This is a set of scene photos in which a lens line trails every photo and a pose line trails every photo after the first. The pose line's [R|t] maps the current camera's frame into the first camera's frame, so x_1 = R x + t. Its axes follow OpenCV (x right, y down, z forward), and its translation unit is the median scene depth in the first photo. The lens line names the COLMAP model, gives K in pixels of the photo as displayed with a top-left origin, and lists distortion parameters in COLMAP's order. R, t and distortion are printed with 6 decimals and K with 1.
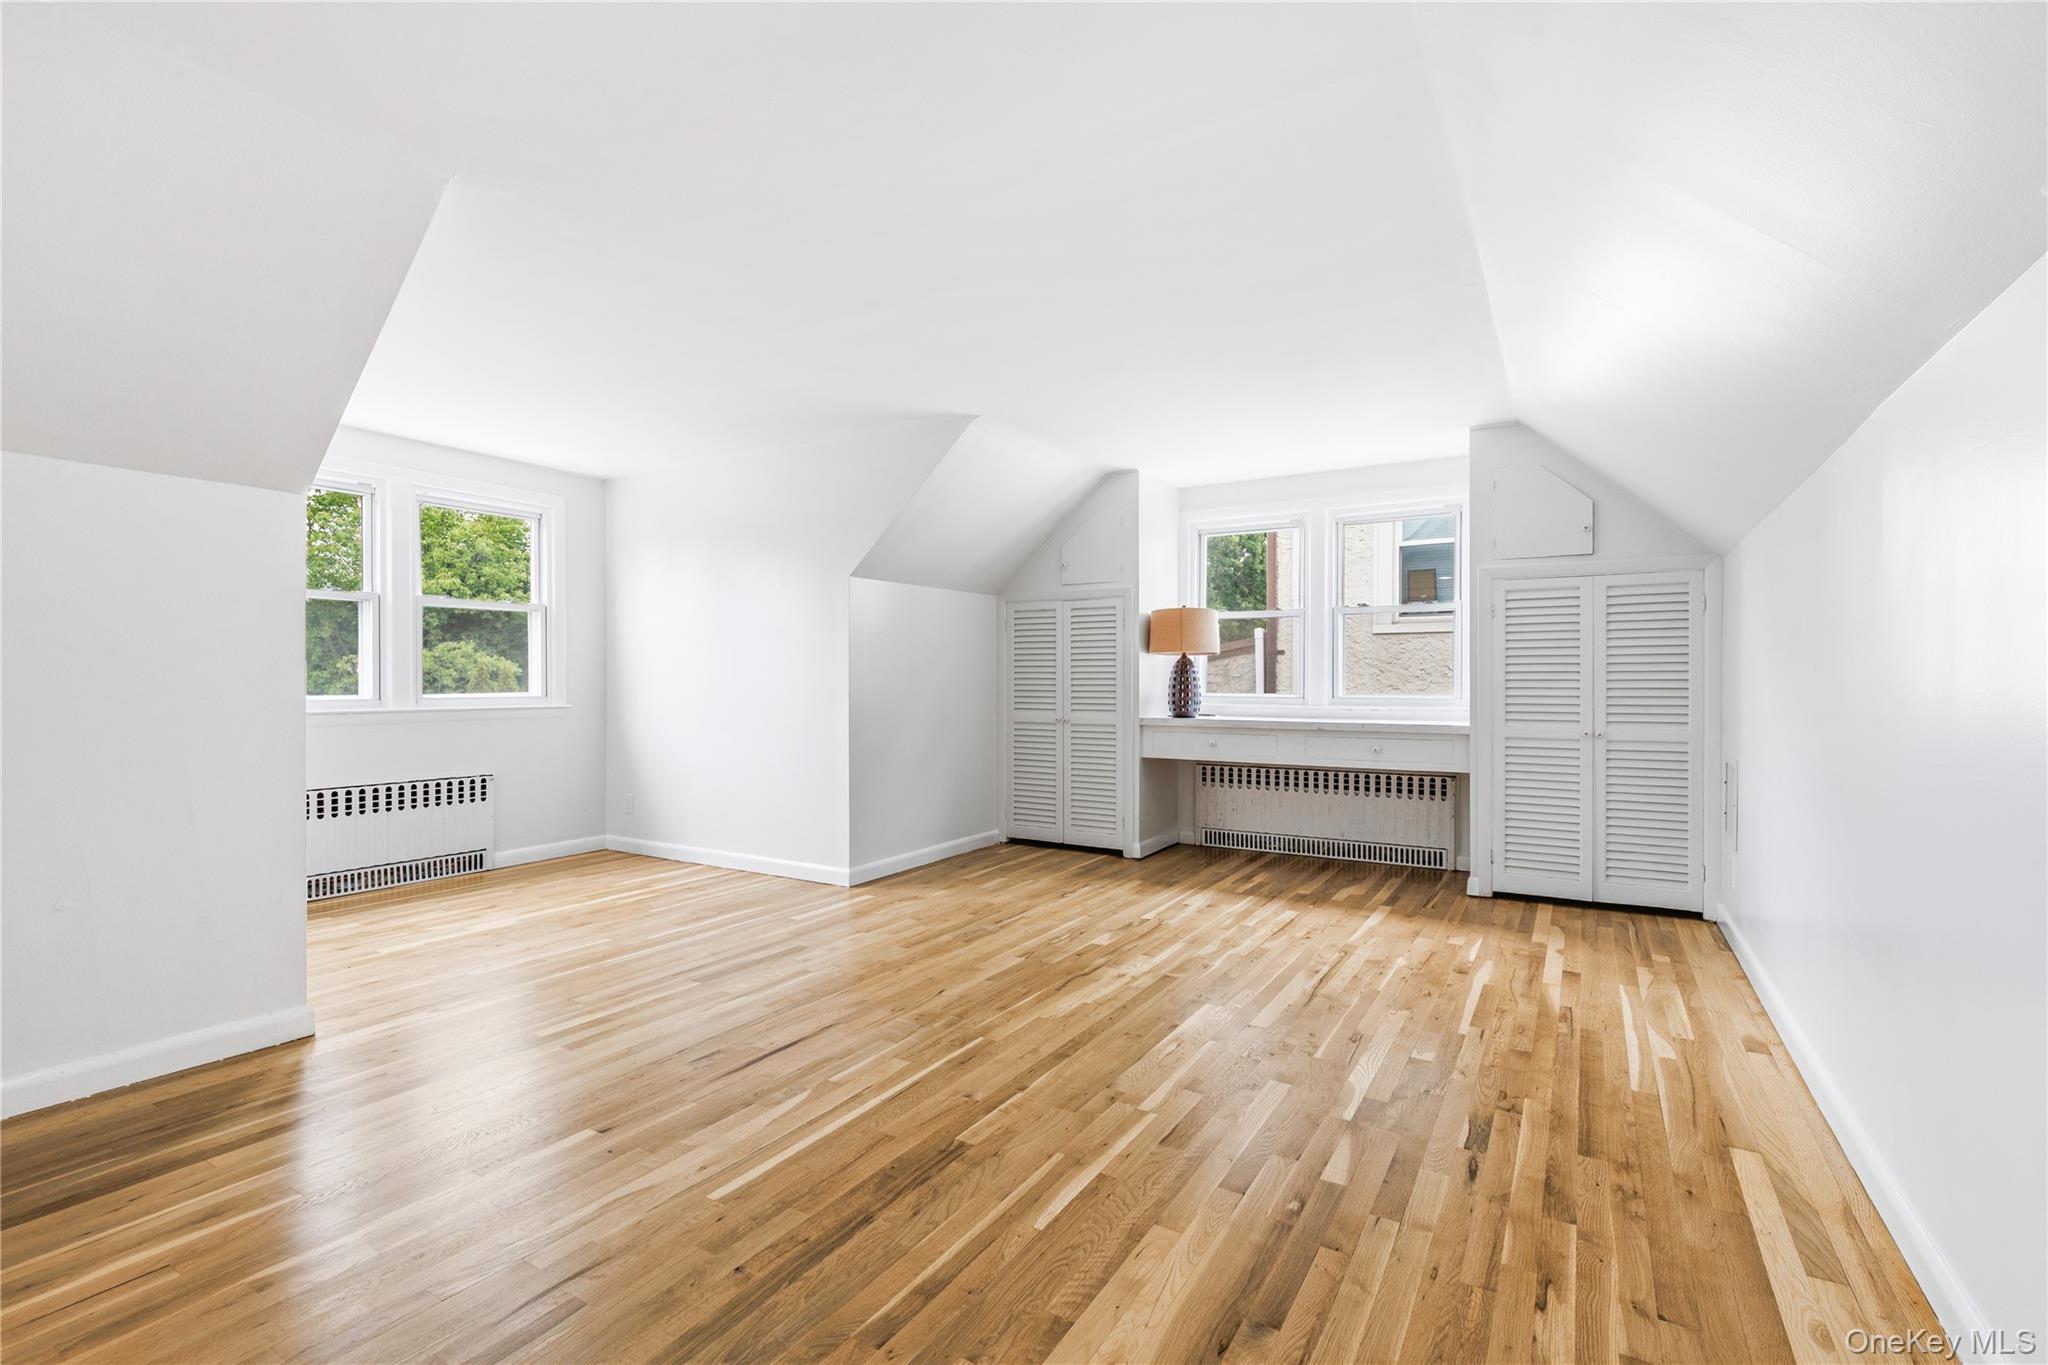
lens RADIAL K [[918.9, 0, 1029.9], [0, 918.9, 680.7], [0, 0, 1]] dist [0.009601, -0.001050]
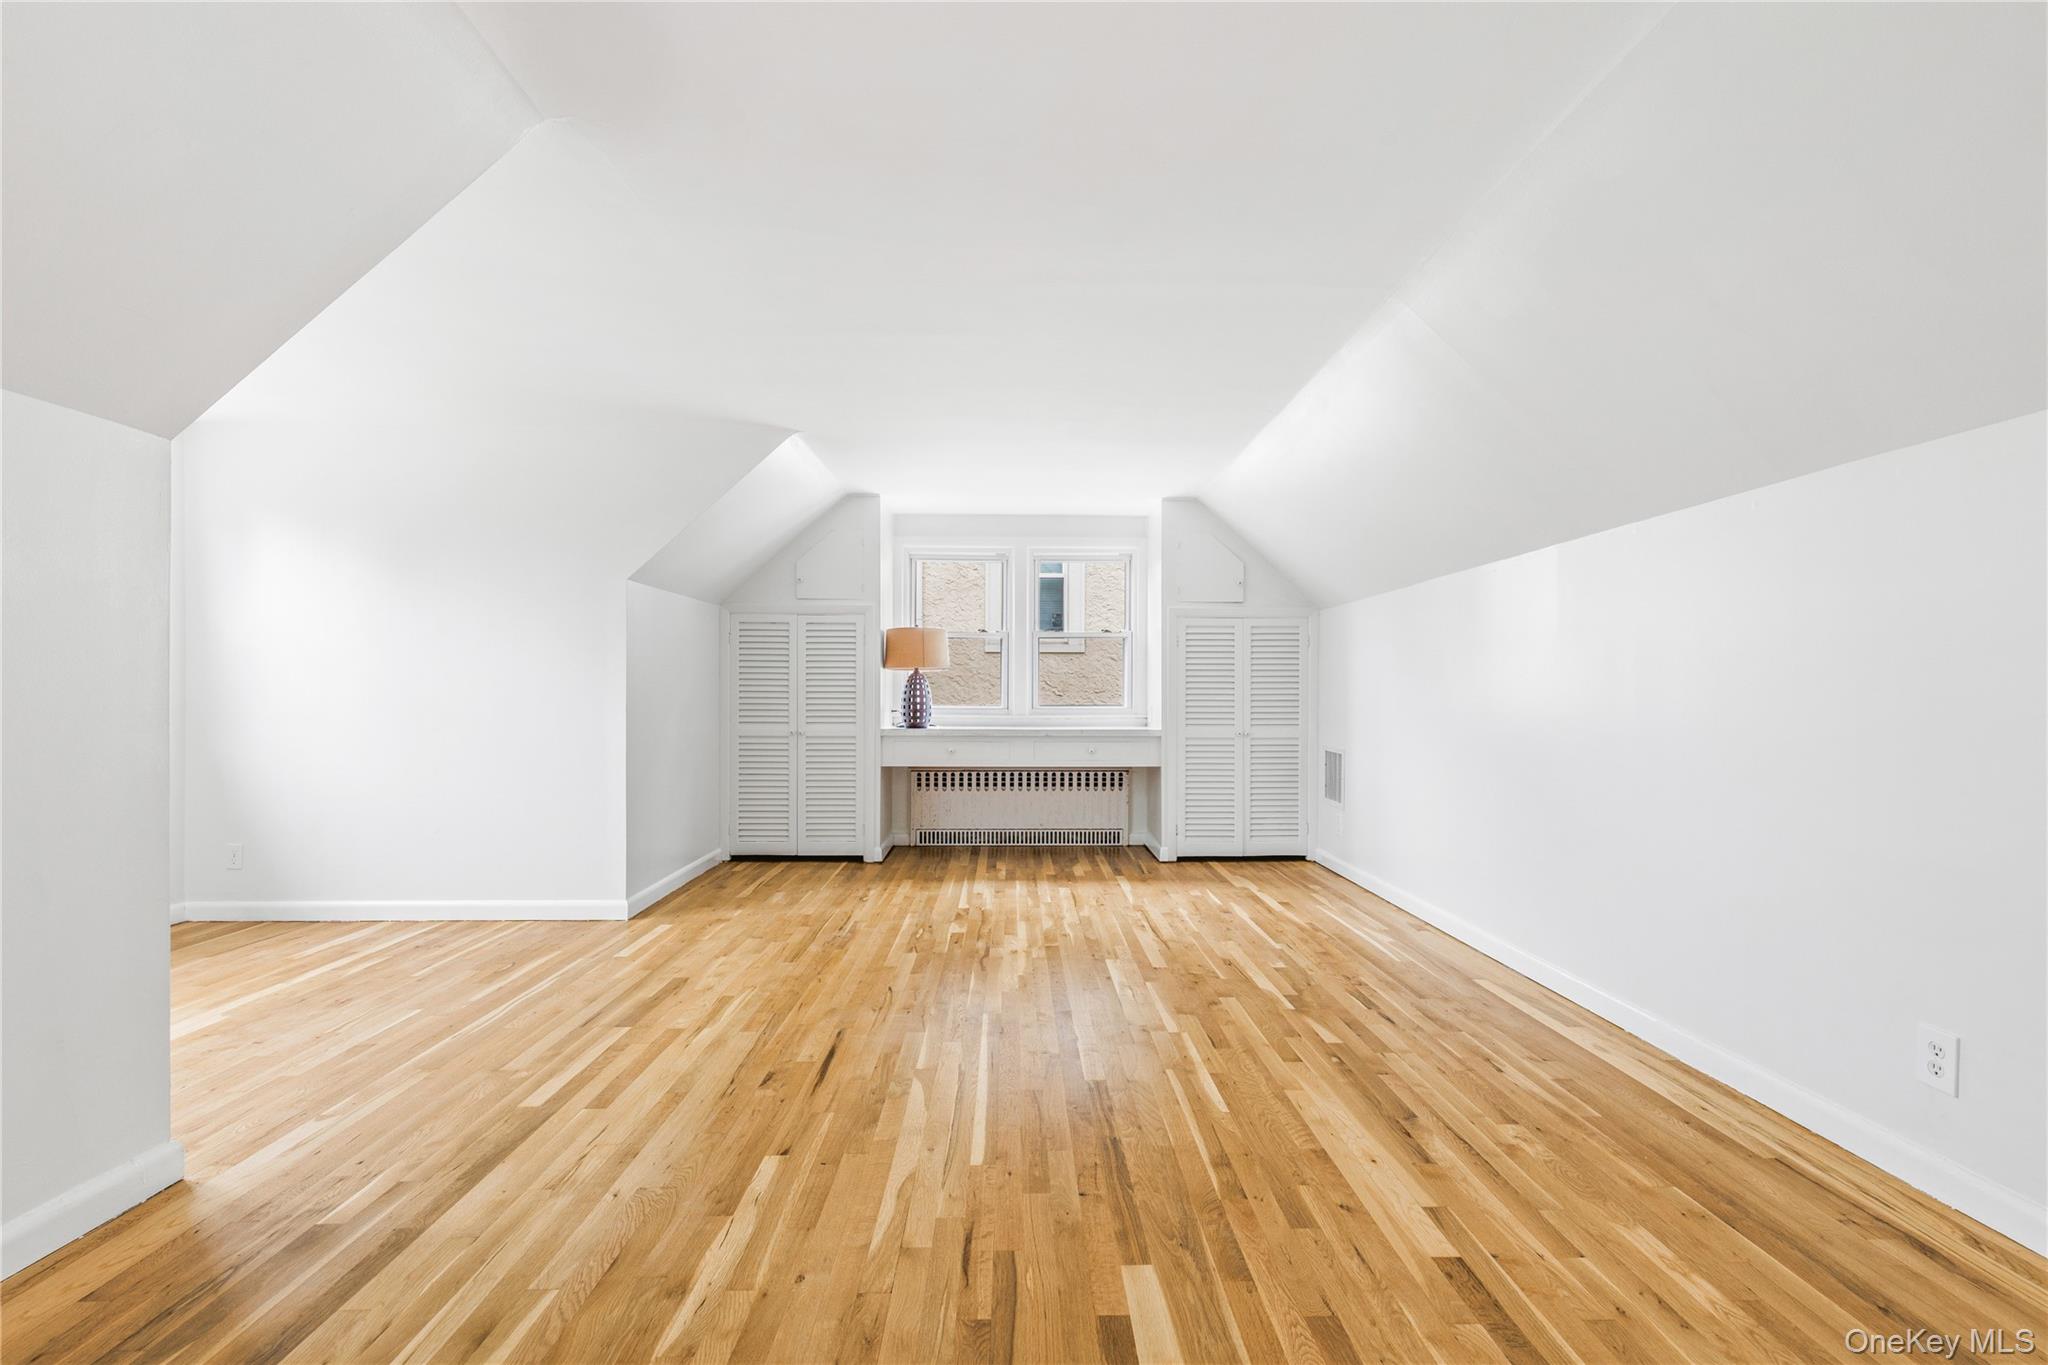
lens RADIAL K [[918.9, 0, 1030.8], [0, 918.9, 692.4], [0, 0, 1]] dist [0.009601, -0.001050]
pose [[0.847942, 0.001322, 0.530088, -0.380285], [-0.001706, 0.999999, 0.000235, -0.003151], [-0.530087, -0.001104, 0.847942, 0.011509]]
